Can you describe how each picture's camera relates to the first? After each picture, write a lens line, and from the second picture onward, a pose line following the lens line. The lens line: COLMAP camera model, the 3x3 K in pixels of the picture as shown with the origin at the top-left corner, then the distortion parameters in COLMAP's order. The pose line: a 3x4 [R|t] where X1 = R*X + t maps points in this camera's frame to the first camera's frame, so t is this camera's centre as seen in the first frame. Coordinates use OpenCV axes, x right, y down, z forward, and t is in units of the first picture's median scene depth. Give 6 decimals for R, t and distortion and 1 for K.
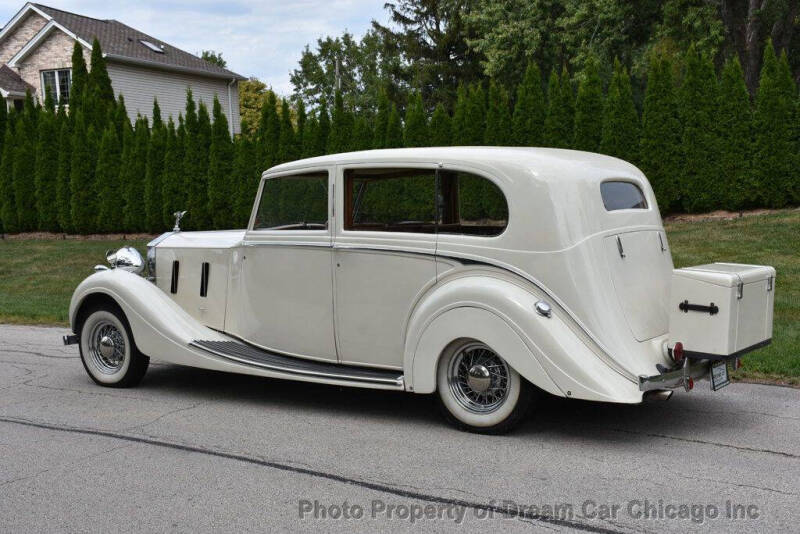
lens RADIAL K [[1209.2, 0, 412.7], [0, 1209.2, 265.8], [0, 0, 1]] dist [0.159793, 0.140623]
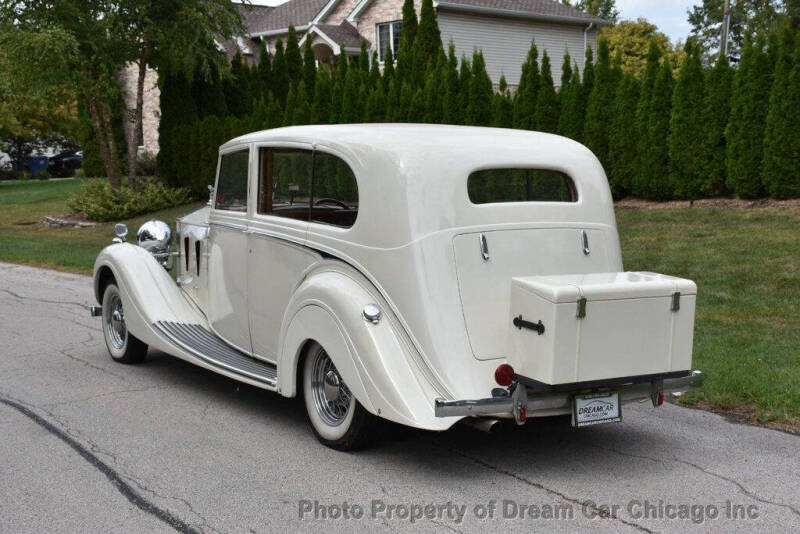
lens RADIAL K [[1437.3, 0, 416.7], [0, 1437.3, 267.4], [0, 0, 1]] dist [0.319455, -0.155091]
pose [[0.880536, 0.056566, -0.470592, 0.313422], [-0.044323, 0.998329, 0.037068, -0.018944], [0.471903, -0.011781, 0.881572, 0.047768]]
